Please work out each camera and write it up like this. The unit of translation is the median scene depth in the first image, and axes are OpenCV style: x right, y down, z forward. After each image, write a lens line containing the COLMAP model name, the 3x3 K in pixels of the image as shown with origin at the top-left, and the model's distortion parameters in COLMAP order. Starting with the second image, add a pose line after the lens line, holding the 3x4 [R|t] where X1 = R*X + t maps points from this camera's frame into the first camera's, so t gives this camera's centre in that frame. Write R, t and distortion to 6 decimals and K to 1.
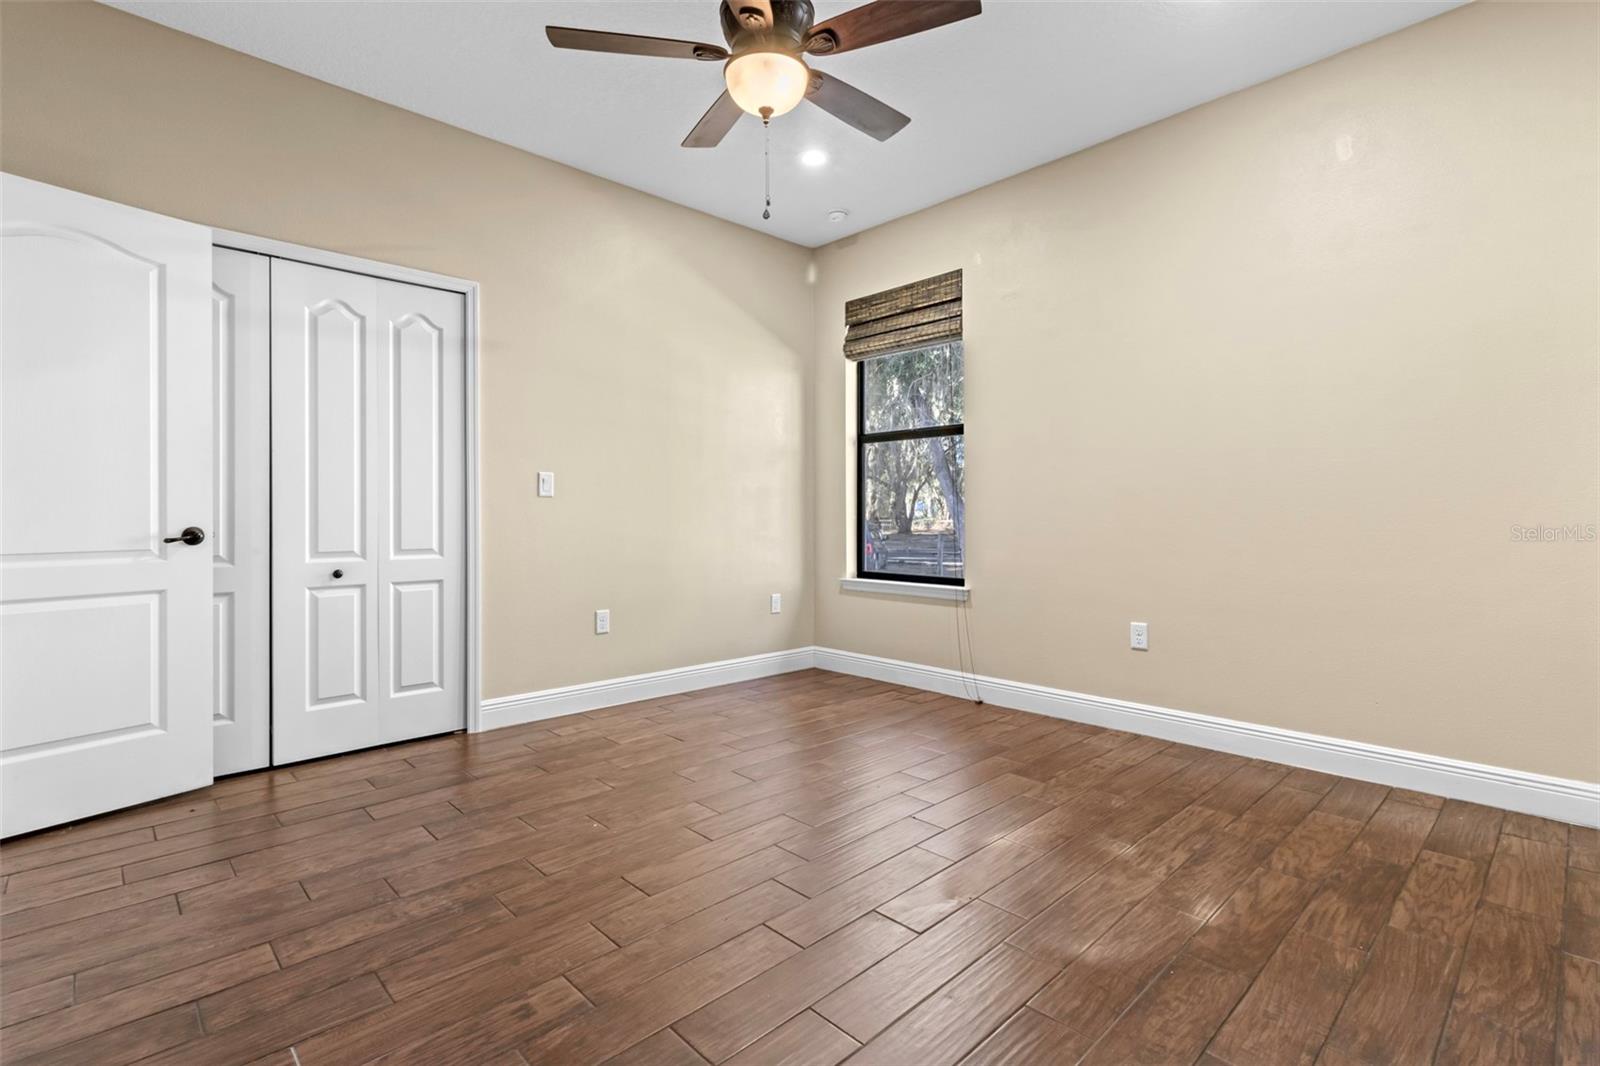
lens RADIAL K [[739.7, 0, 809.1], [0, 739.7, 527.1], [0, 0, 1]] dist [0.004996, 0.000390]
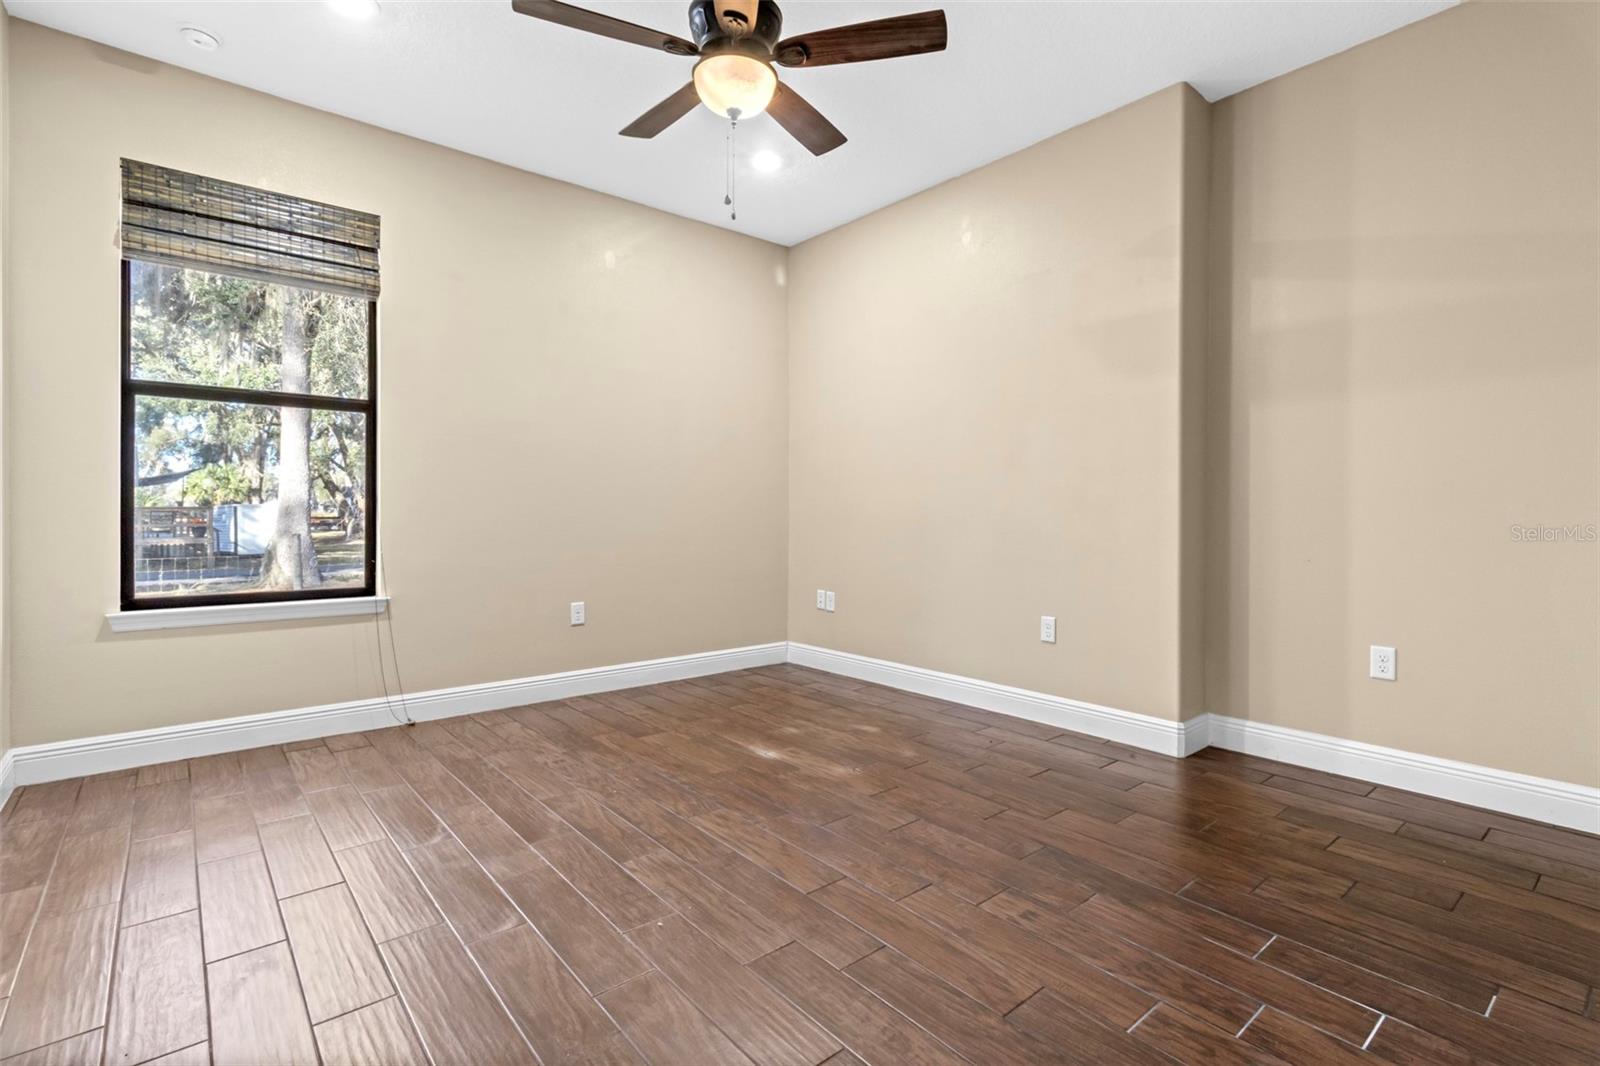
lens RADIAL K [[745.0, 0, 796.4], [0, 745.0, 517.9], [0, 0, 1]] dist [0.002294, -0.000240]
pose [[0.072673, -0.005913, 0.997338, -0.717049], [0.007300, 0.999959, 0.005397, -0.010605], [-0.997329, 0.006888, 0.072713, 0.559126]]
